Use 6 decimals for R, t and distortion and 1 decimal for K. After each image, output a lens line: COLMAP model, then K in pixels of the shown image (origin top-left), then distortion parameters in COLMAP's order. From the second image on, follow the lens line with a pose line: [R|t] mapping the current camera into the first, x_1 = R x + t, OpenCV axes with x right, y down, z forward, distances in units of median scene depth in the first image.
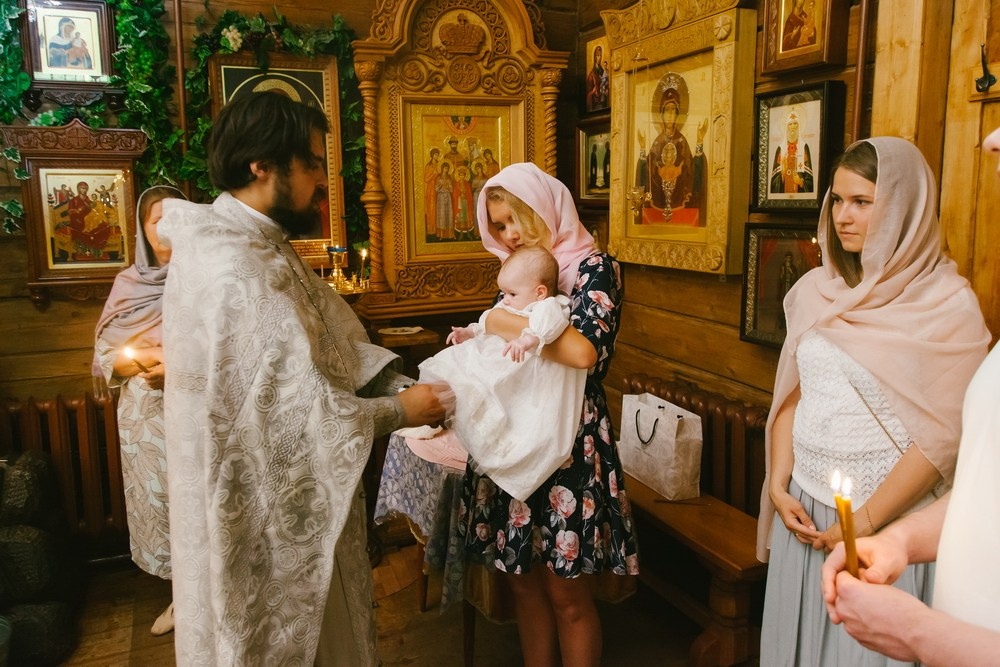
lens RADIAL K [[722.0, 0, 499.8], [0, 722.0, 302.9], [0, 0, 1]] dist [-0.000696, -0.000789]
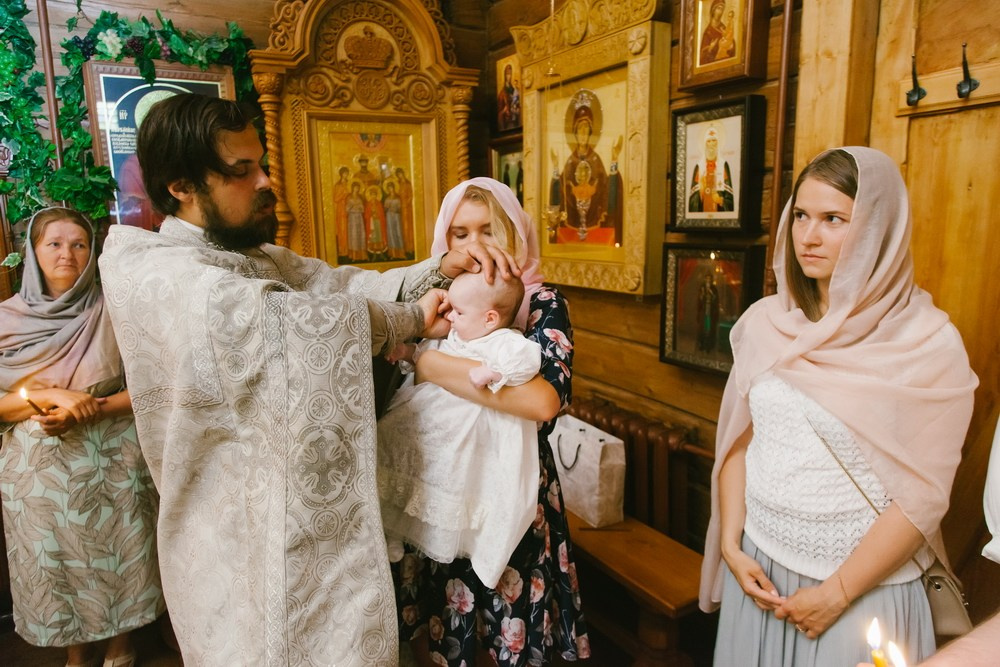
lens RADIAL K [[637.5, 0, 500.0], [0, 637.5, 333.5], [0, 0, 1]] dist [-0.002483, 0.004066]
pose [[0.992025, -0.028744, 0.122723, 0.007252], [0.024006, 0.998915, 0.039910, -0.023282], [-0.123737, -0.036646, 0.991638, 0.137963]]
